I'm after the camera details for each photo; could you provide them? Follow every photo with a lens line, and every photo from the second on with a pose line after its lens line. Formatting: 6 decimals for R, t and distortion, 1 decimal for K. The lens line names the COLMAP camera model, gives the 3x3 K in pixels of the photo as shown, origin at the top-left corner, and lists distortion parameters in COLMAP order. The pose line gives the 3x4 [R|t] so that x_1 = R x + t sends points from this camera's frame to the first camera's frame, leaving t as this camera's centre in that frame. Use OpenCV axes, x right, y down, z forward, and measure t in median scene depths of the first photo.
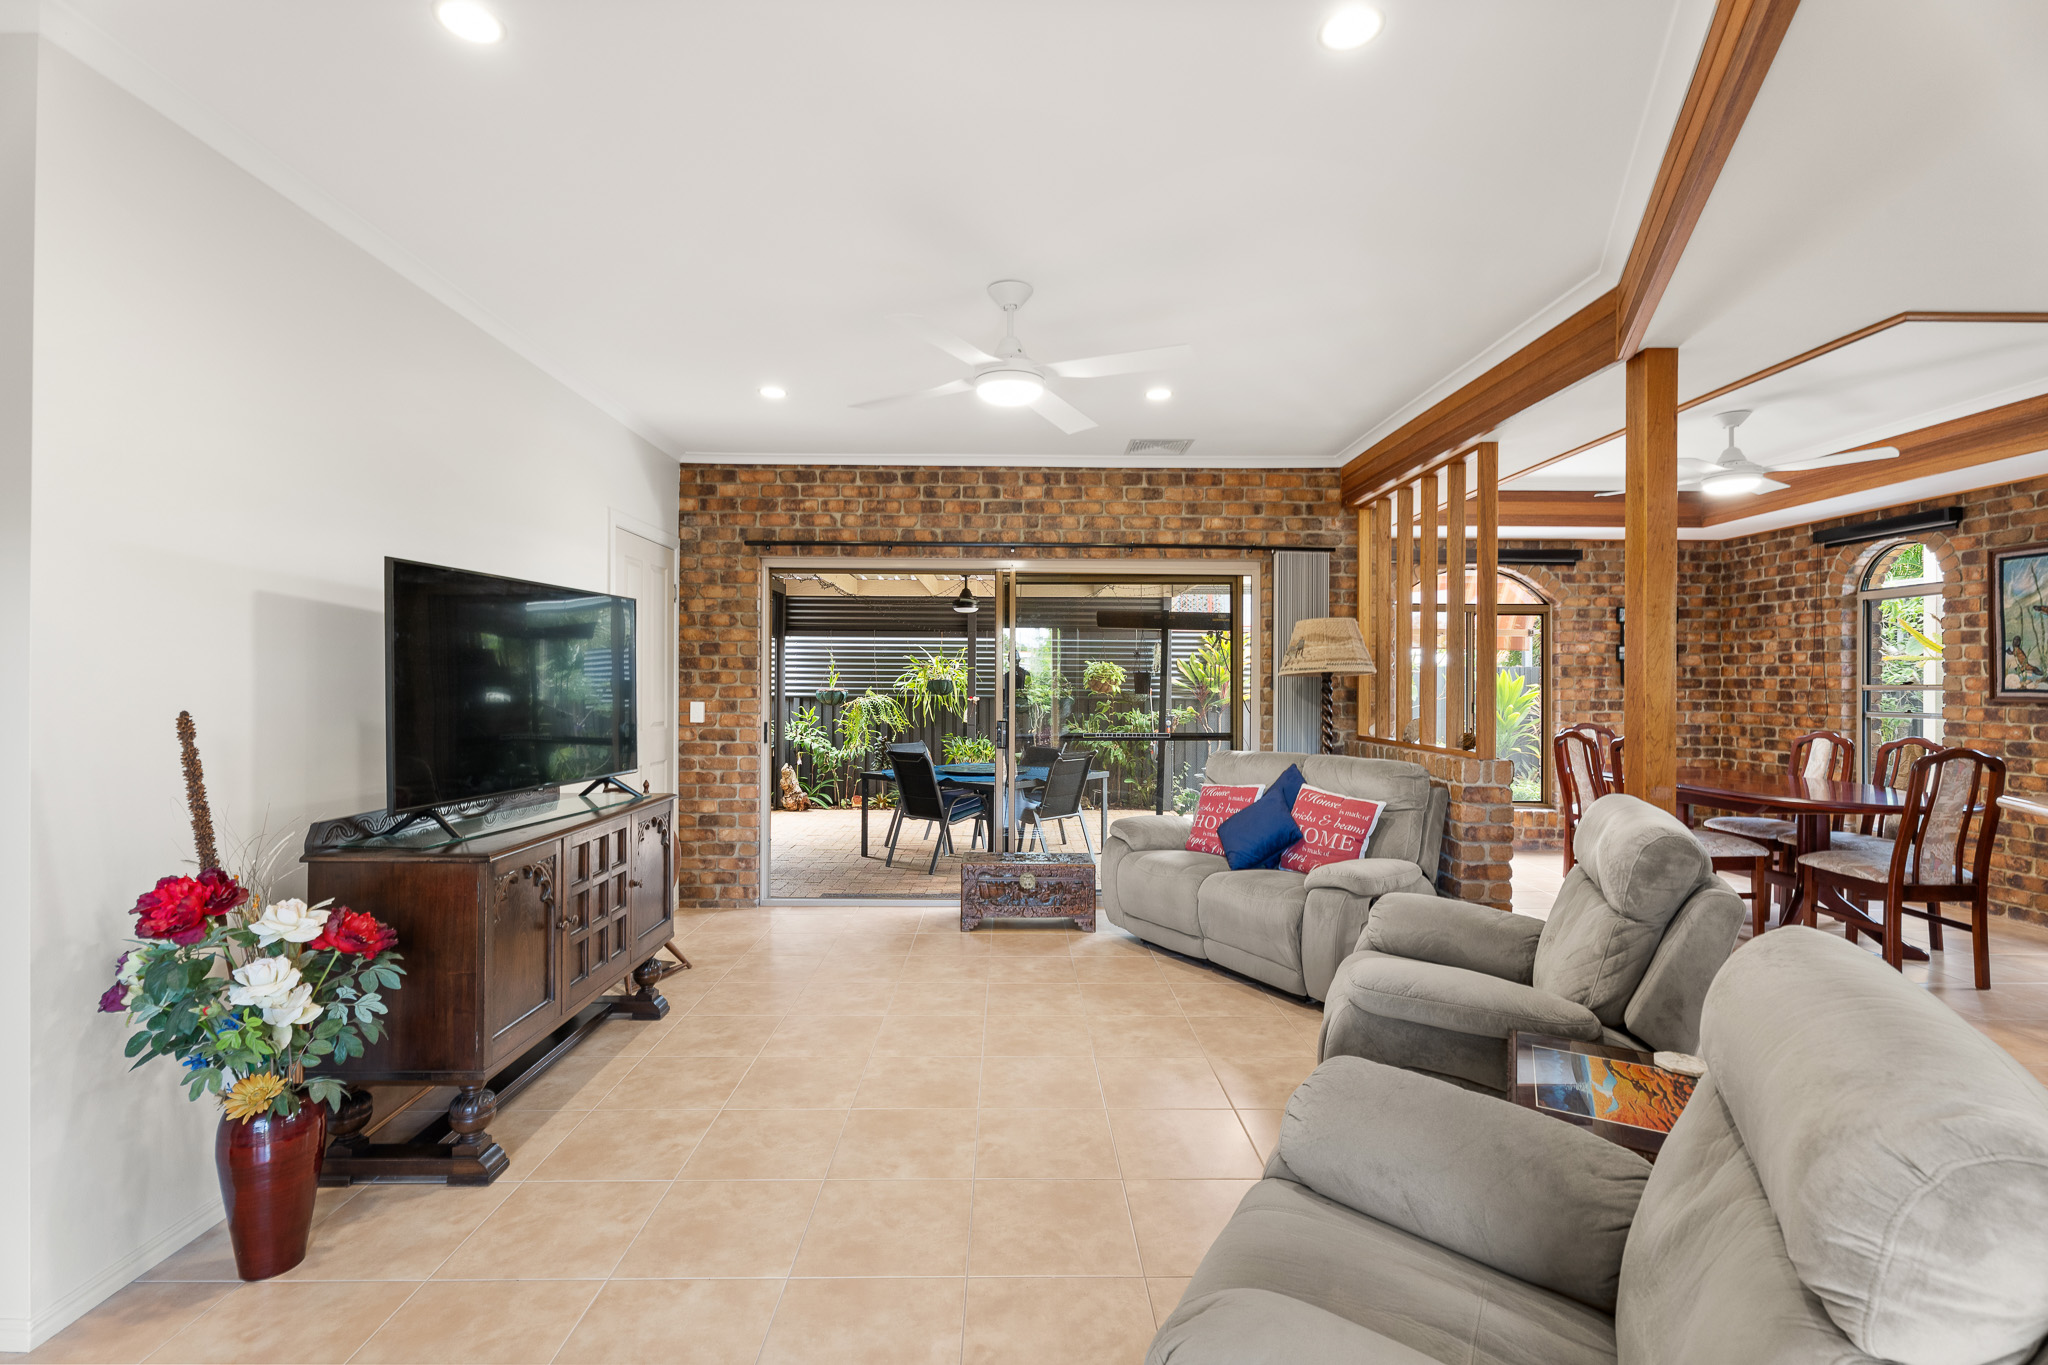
lens RADIAL K [[913.1, 0, 1006.4], [0, 913.1, 682.9], [0, 0, 1]] dist [0.000057, -0.001221]
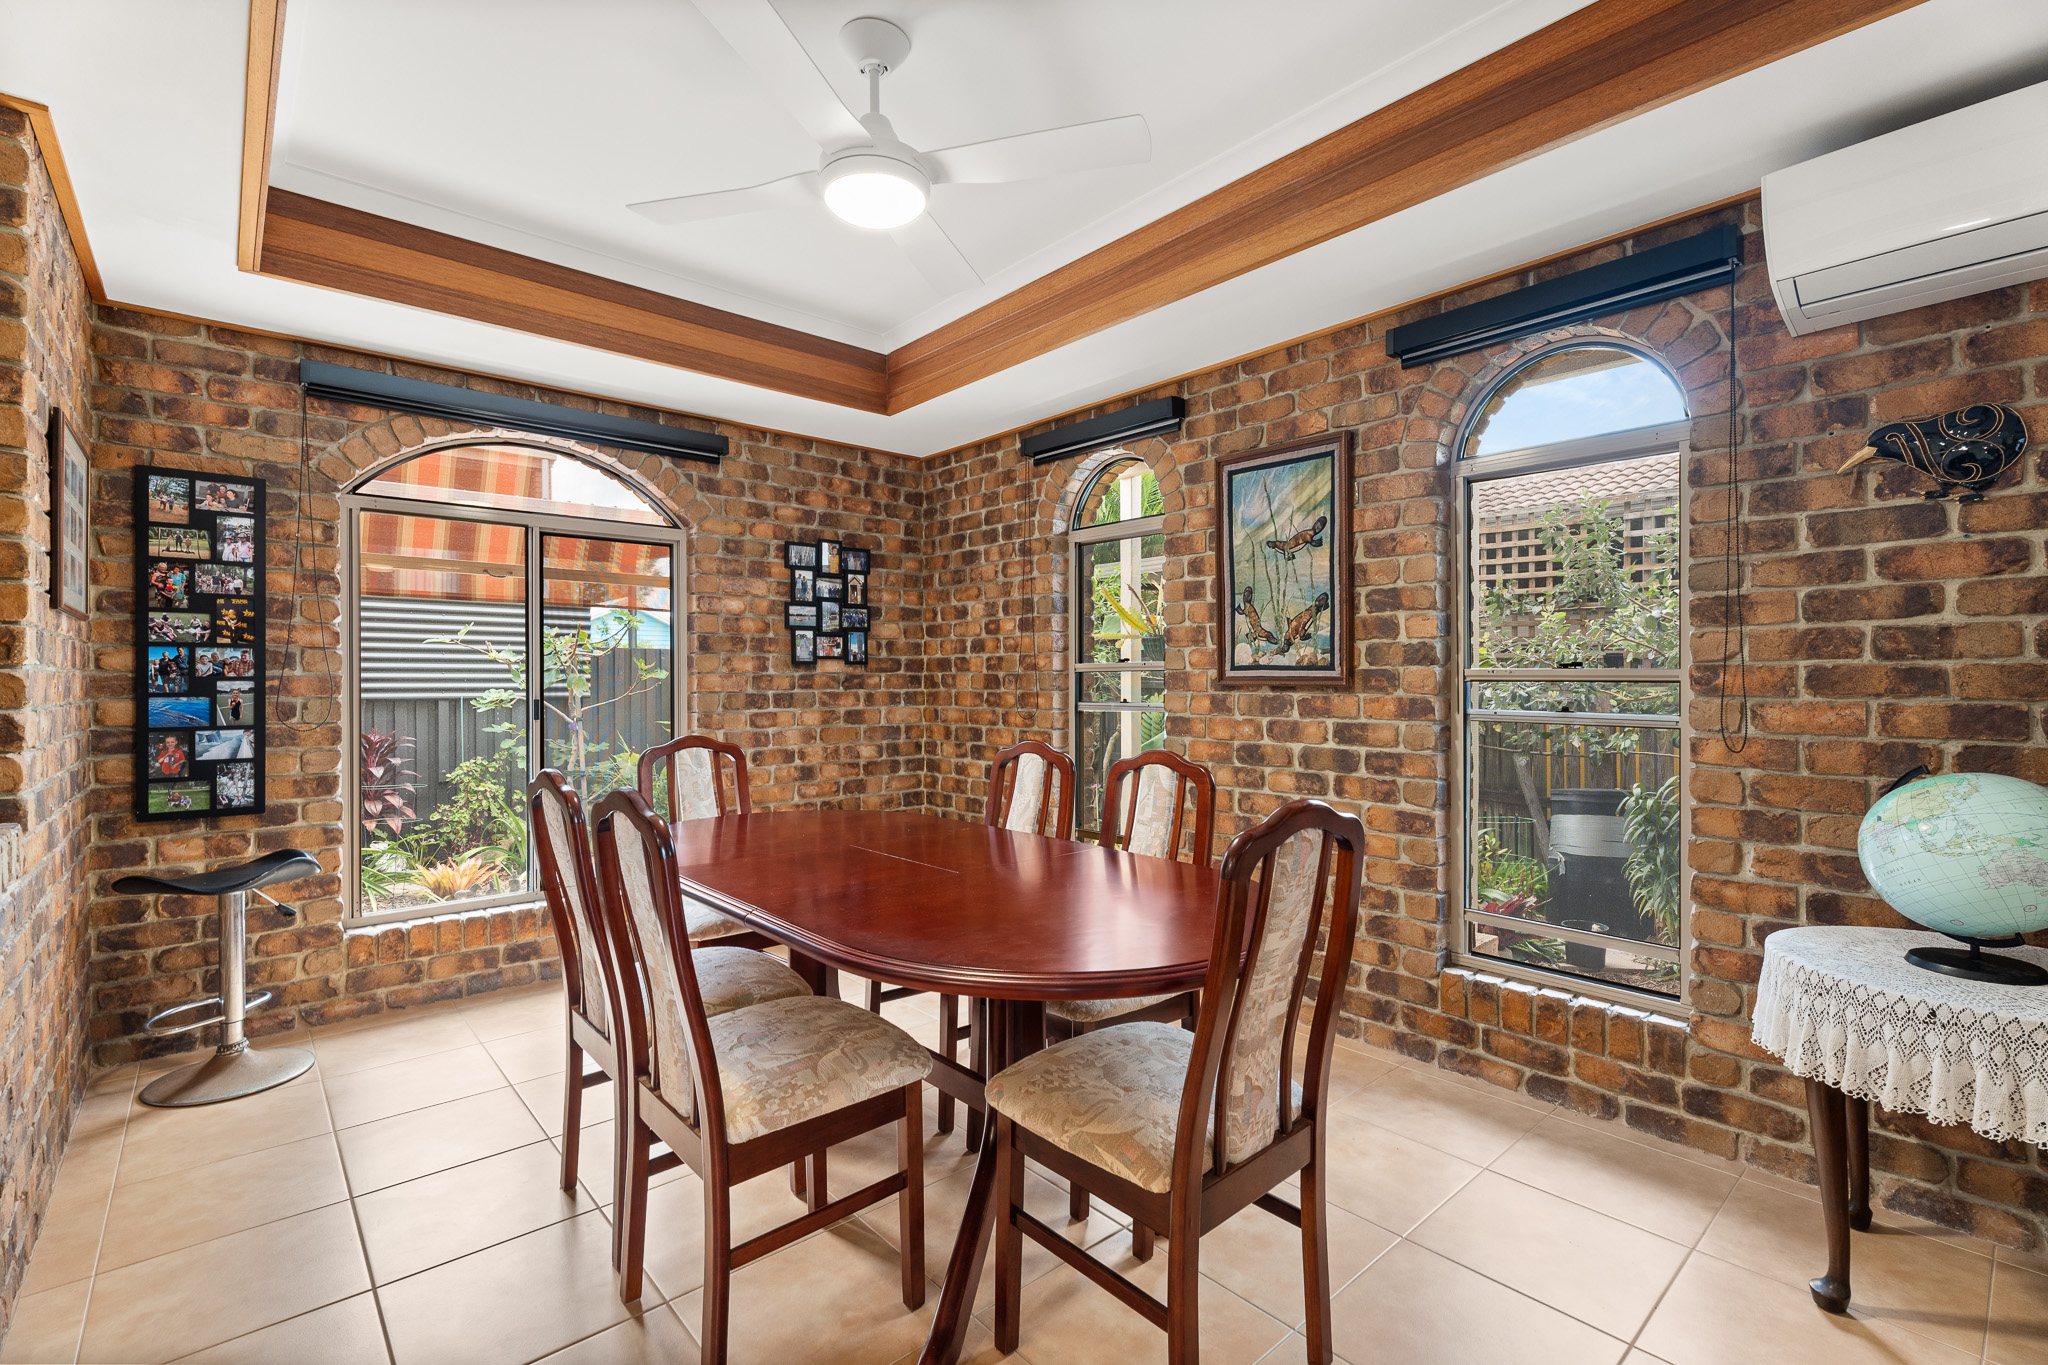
lens RADIAL K [[920.9, 0, 1021.7], [0, 920.9, 675.6], [0, 0, 1]] dist [0.003416, -0.000115]
pose [[0.753844, -0.002620, 0.657048, 0.455972], [0.005041, 0.999986, -0.001796, 0.012488], [-0.657034, 0.004666, 0.753846, 0.508393]]
